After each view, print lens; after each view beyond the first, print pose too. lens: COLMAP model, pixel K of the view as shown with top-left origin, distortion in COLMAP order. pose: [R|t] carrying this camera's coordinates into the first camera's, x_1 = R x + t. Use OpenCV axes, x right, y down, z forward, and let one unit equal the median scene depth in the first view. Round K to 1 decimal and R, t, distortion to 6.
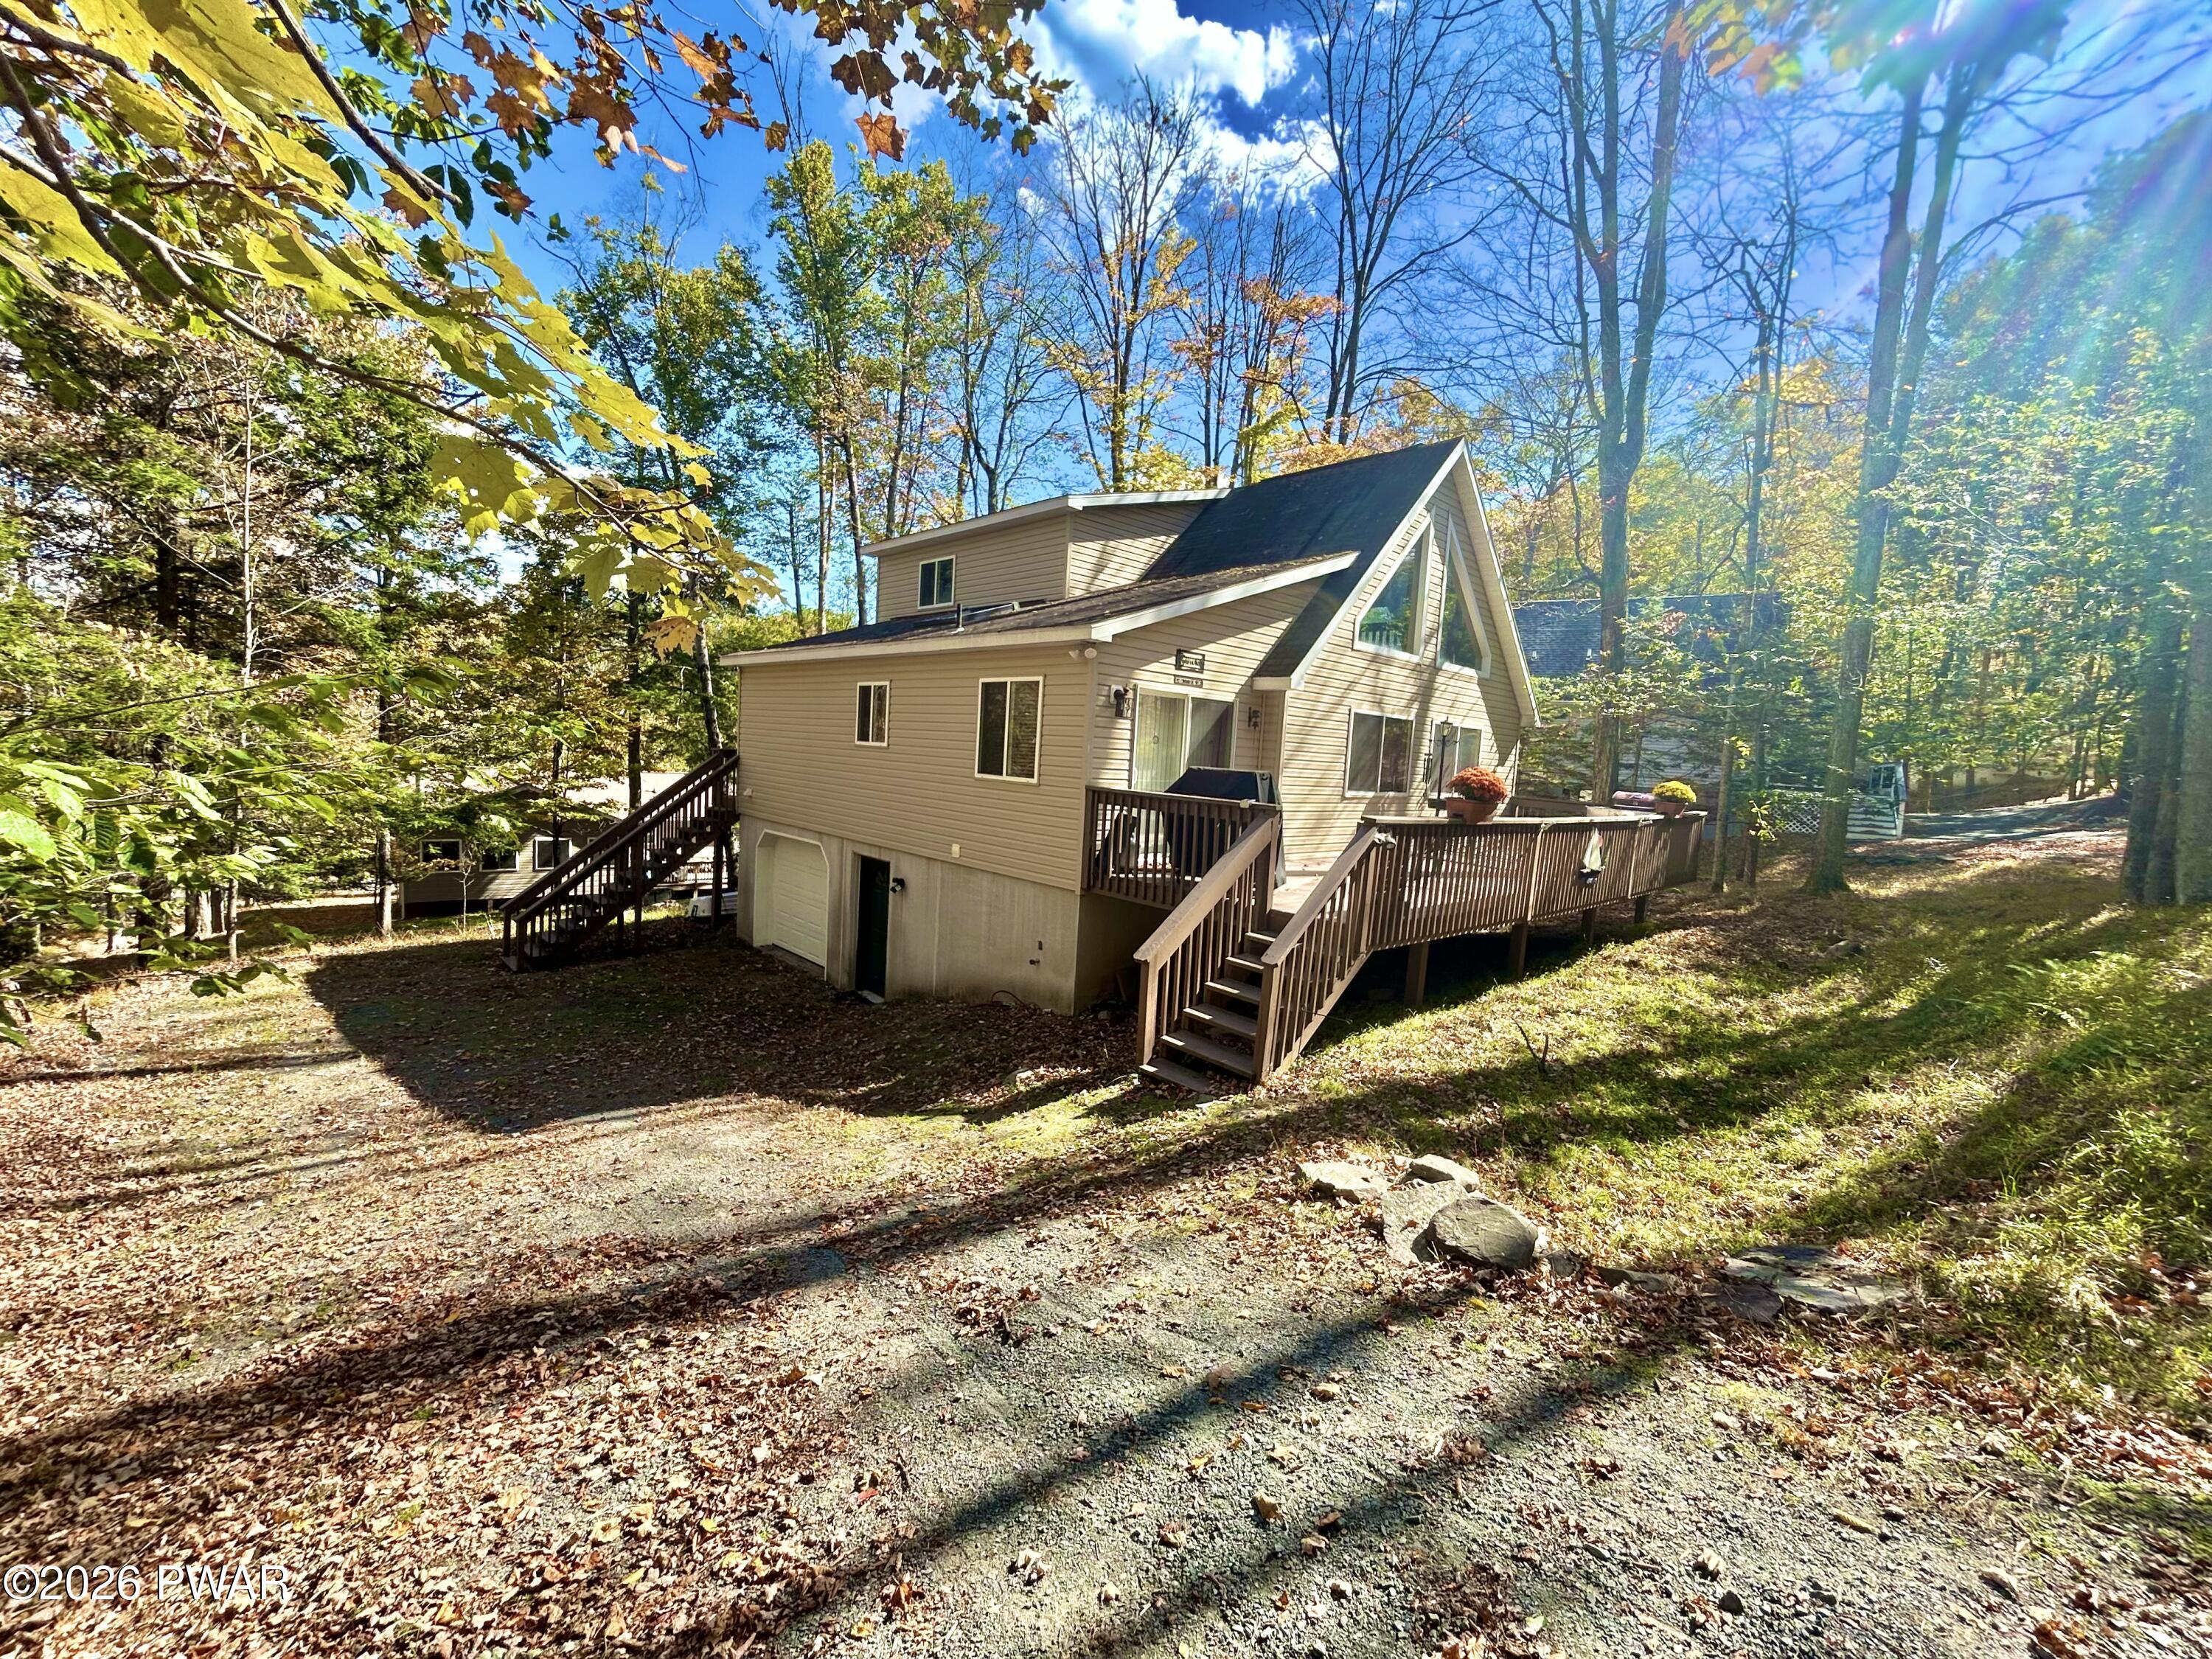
lens RADIAL K [[902.3, 0, 1106.0], [0, 902.3, 829.5], [0, 0, 1]] dist [-0.025849, 0.009446]
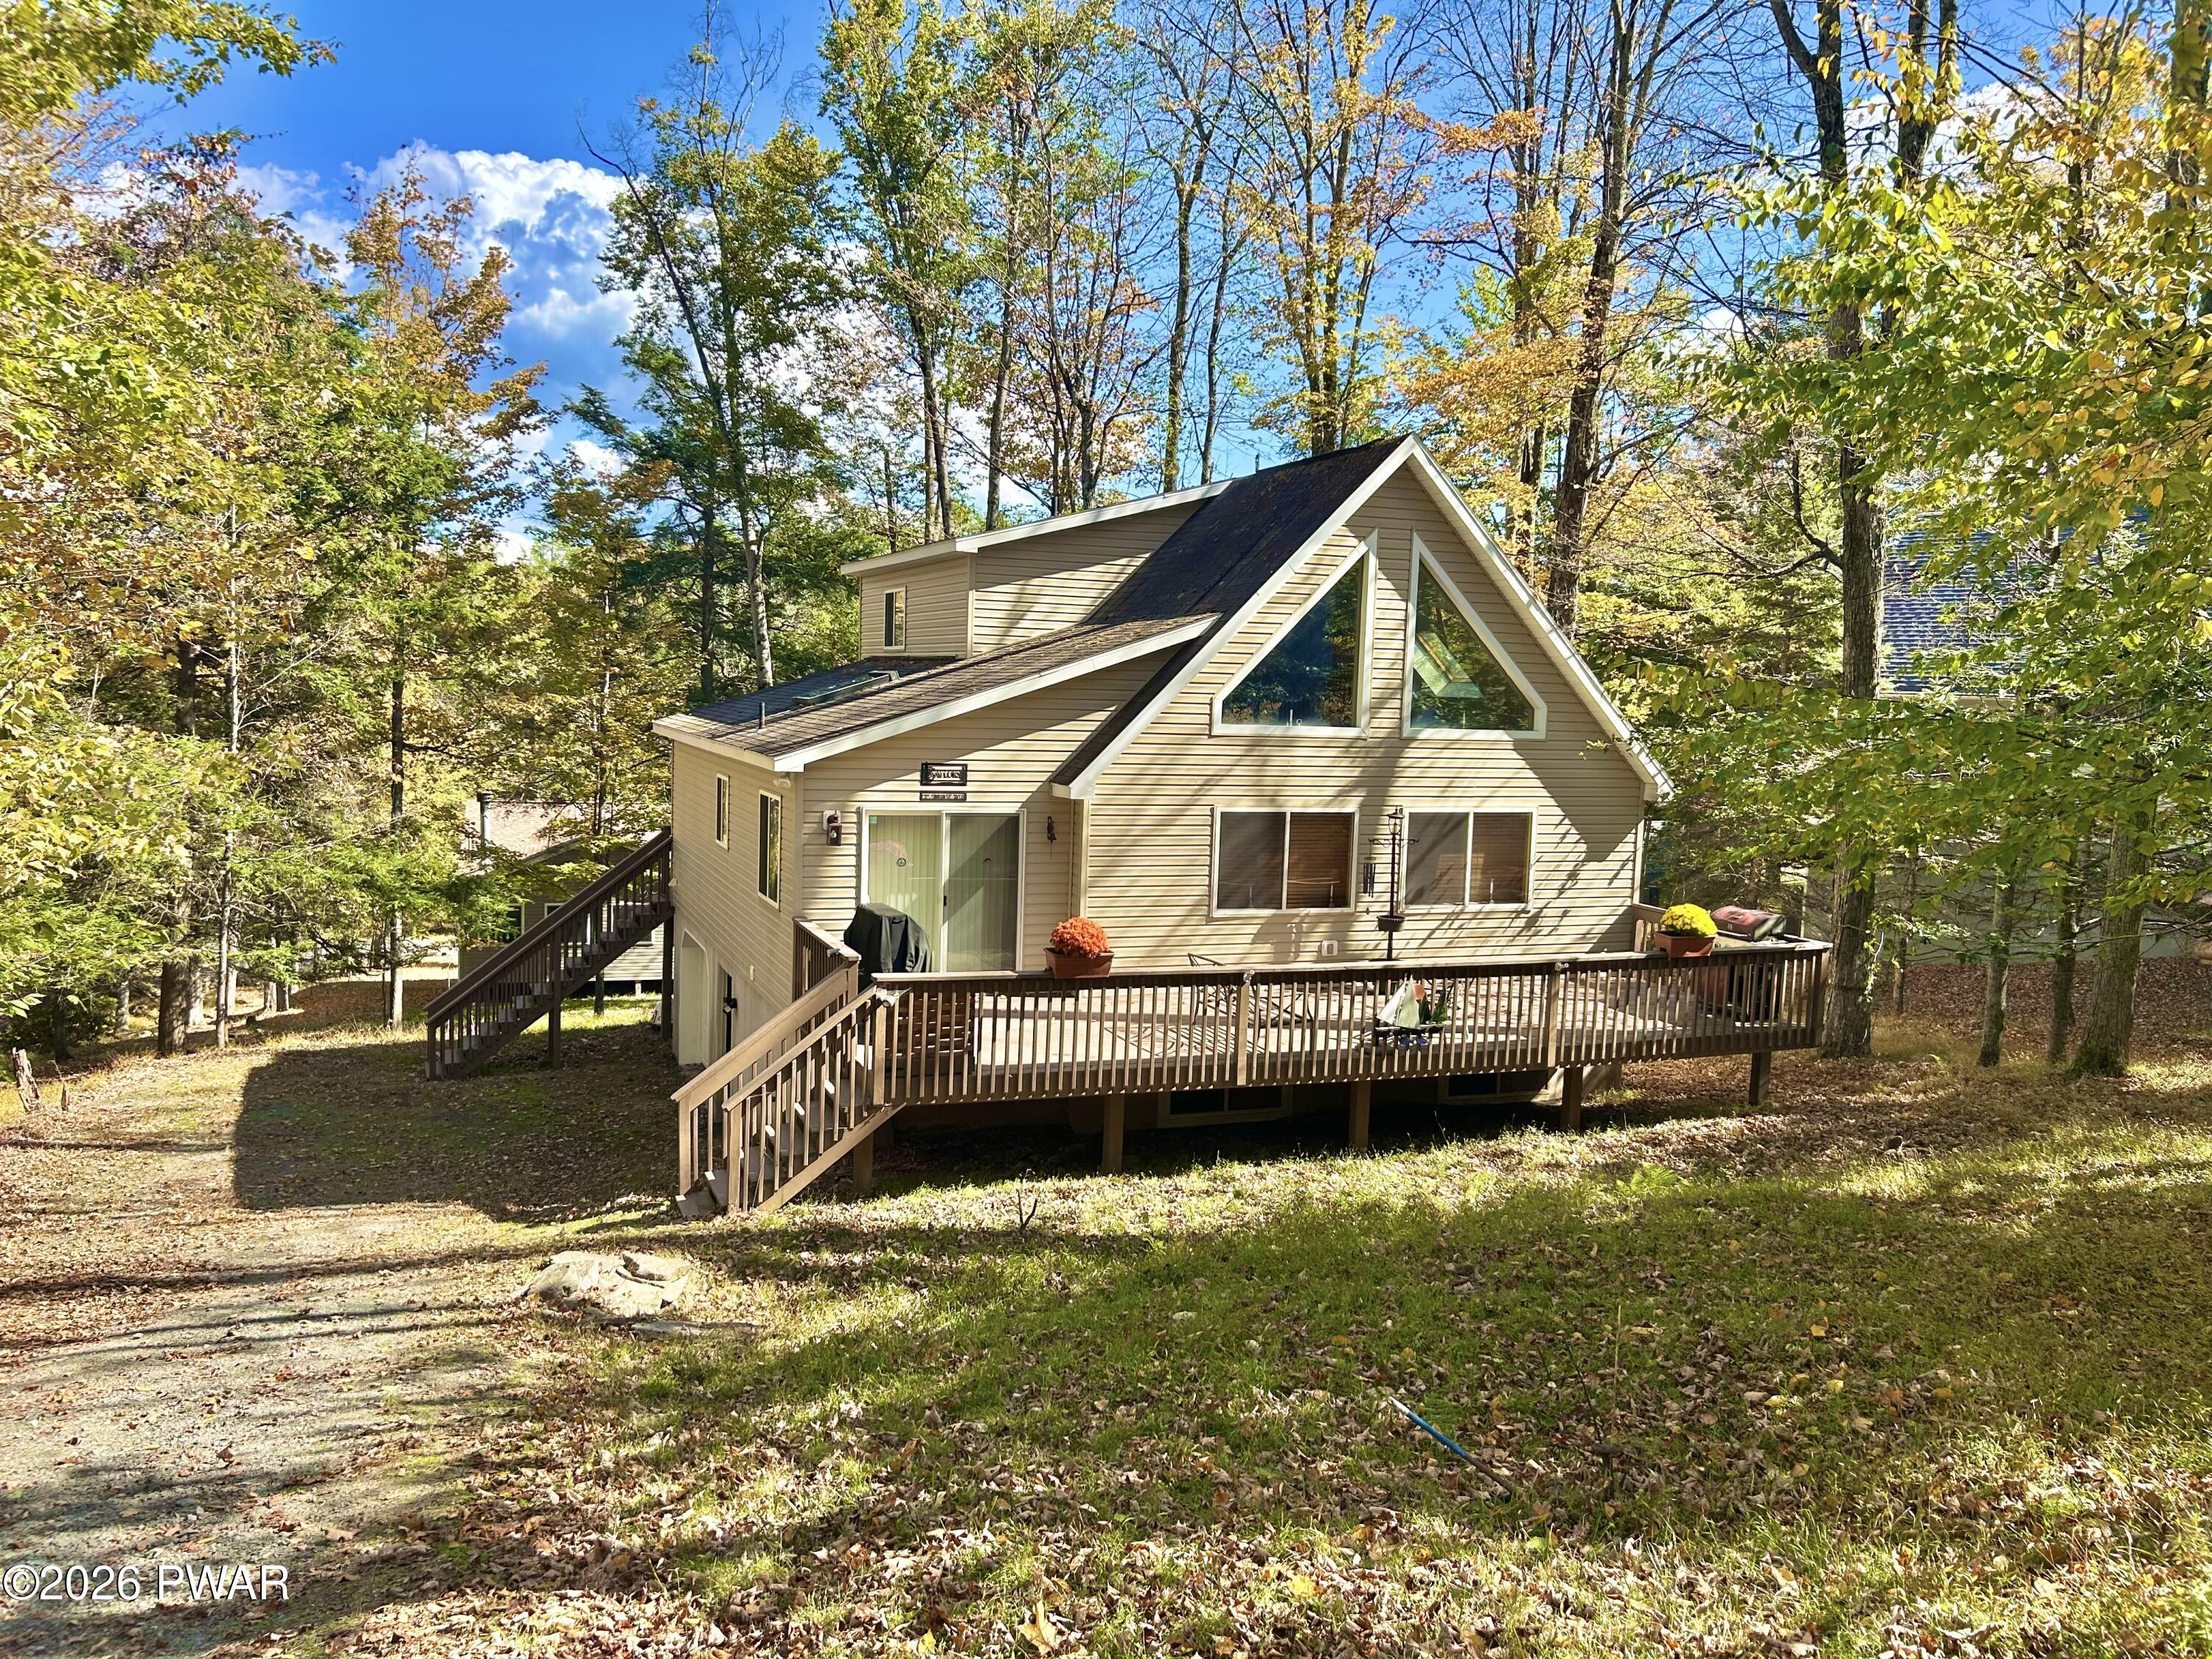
lens RADIAL K [[1677.8, 0, 1105.2], [0, 1677.8, 842.7], [0, 0, 1]] dist [0.011737, -0.009423]
pose [[0.926847, 0.006038, -0.375391, 0.825604], [-0.009841, 0.999918, -0.008213, -0.101443], [0.375310, 0.011307, 0.926830, -0.459791]]
